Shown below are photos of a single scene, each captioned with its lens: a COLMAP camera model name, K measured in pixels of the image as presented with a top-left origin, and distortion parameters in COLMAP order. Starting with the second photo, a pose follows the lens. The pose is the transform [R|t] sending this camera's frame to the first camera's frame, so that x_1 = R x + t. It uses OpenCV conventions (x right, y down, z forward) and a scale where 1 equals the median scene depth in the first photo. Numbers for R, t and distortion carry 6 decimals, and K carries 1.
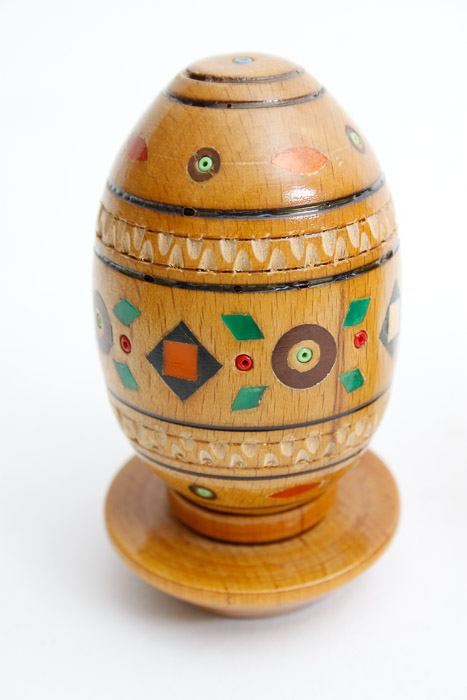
lens RADIAL K [[1481.0, 0, 233.5], [0, 1481.0, 350.0], [0, 0, 1]] dist [0.065633, -0.061030]
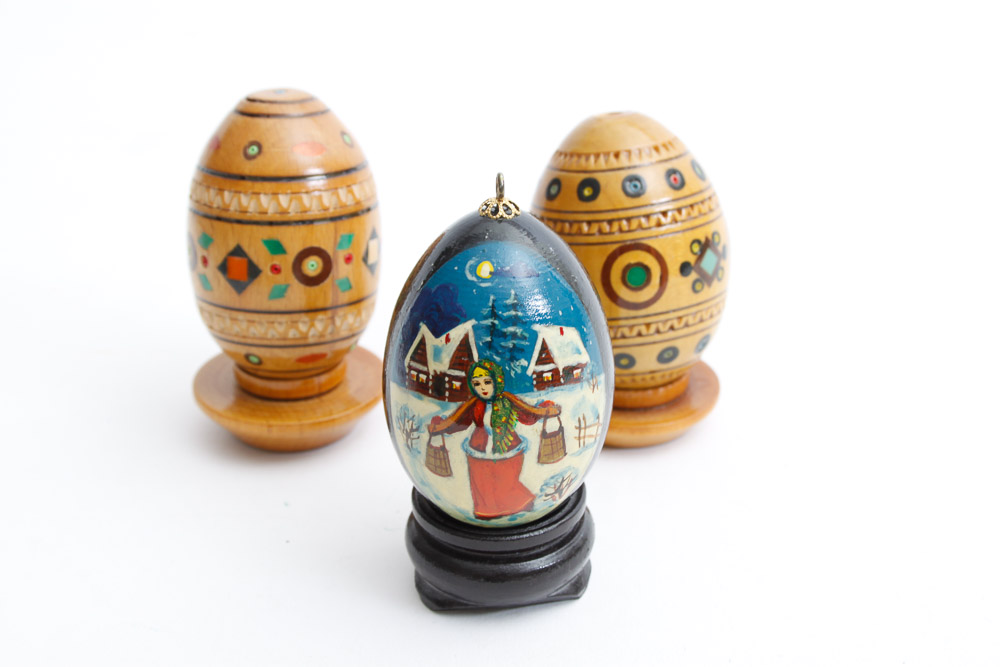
lens RADIAL K [[1818.4, 0, 500.0], [0, 1818.4, 333.5], [0, 0, 1]] dist [-0.033897, -0.041122]
pose [[0.998460, 0.009921, 0.054590, 0.146750], [-0.005134, 0.996183, -0.087140, 0.254326], [-0.055246, 0.086726, 0.994699, -1.024766]]
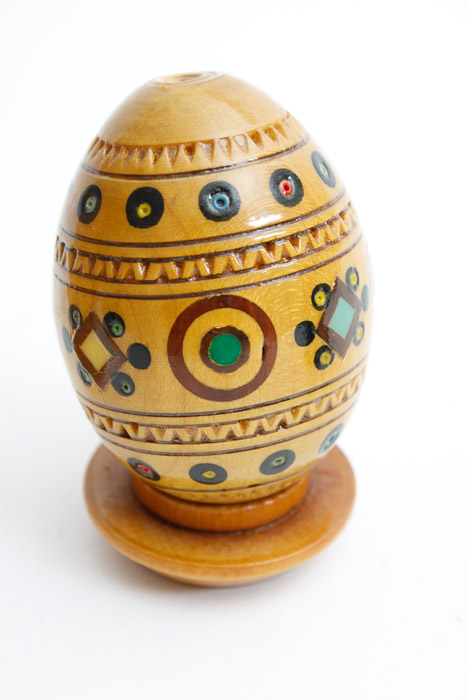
lens RADIAL K [[1481.0, 0, 233.5], [0, 1481.0, 350.0], [0, 0, 1]] dist [0.065633, -0.061030]
pose [[0.993667, -0.011125, 0.111811, 0.300642], [0.010712, 0.999933, 0.004295, 0.010629], [-0.111852, -0.003070, 0.993720, -0.034076]]
